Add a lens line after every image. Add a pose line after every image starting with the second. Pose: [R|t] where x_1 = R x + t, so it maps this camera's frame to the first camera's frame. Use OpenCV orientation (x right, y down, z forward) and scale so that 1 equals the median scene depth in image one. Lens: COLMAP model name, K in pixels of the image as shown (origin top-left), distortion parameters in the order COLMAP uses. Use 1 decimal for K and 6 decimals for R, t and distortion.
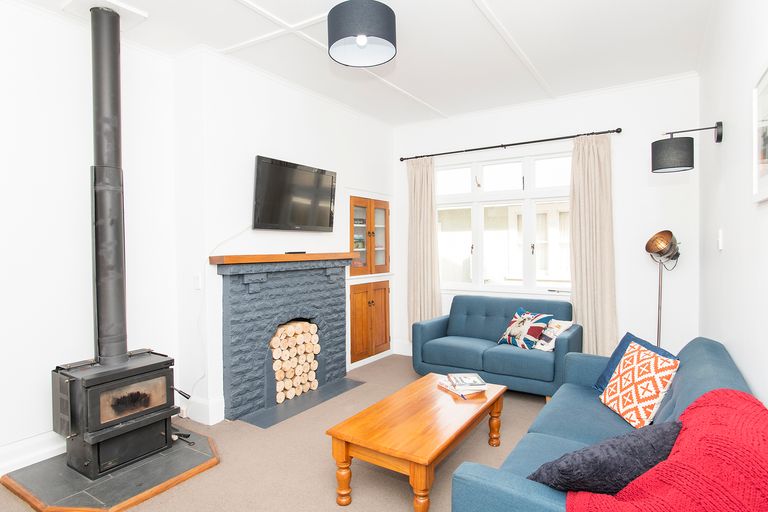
lens RADIAL K [[442.0, 0, 383.5], [0, 442.0, 255.5], [0, 0, 1]] dist [-0.005030, 0.000688]
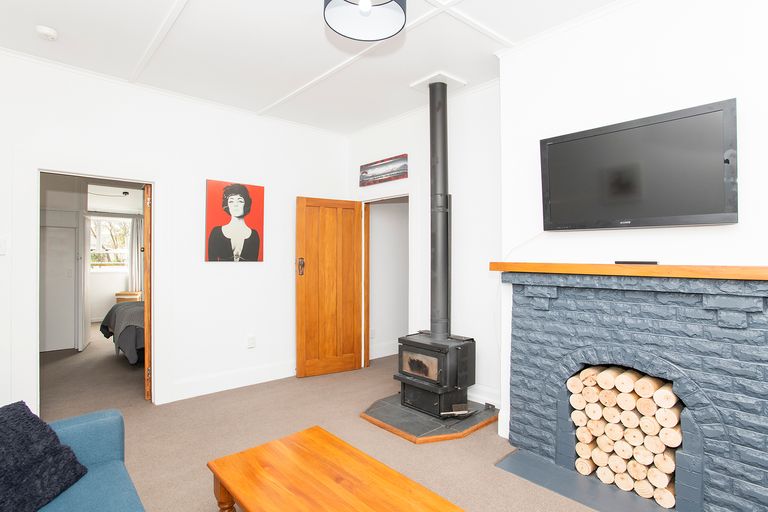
lens RADIAL K [[405.5, 0, 383.0], [0, 405.5, 255.2], [0, 0, 1]] dist [-0.016999, 0.000550]
pose [[-0.259466, 0.008120, -0.965718, 0.489604], [-0.018245, 0.999745, 0.013308, -0.019715], [0.965580, 0.021073, -0.259252, 0.891581]]
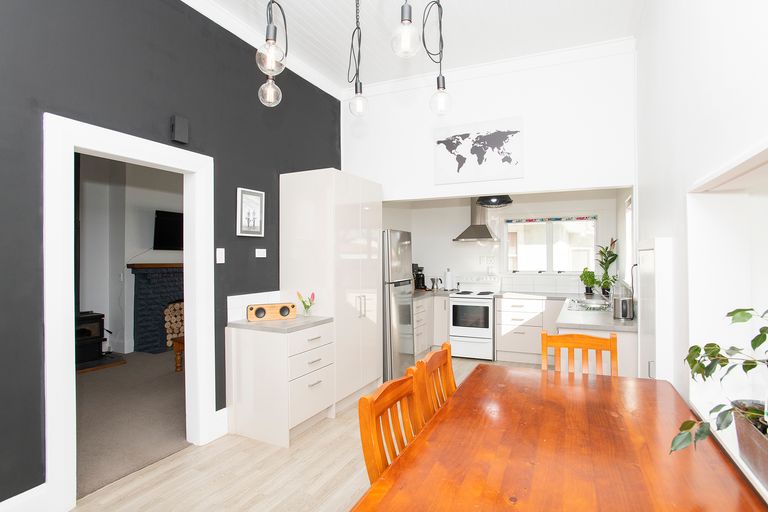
lens RADIAL K [[405.5, 0, 382.9], [0, 405.5, 255.7], [0, 0, 1]] dist [-0.016999, 0.000550]
pose [[0.992129, 0.012876, 0.124555, 0.438908], [-0.008738, 0.999393, -0.033711, 0.014528], [-0.124913, 0.032358, 0.991640, -0.781088]]
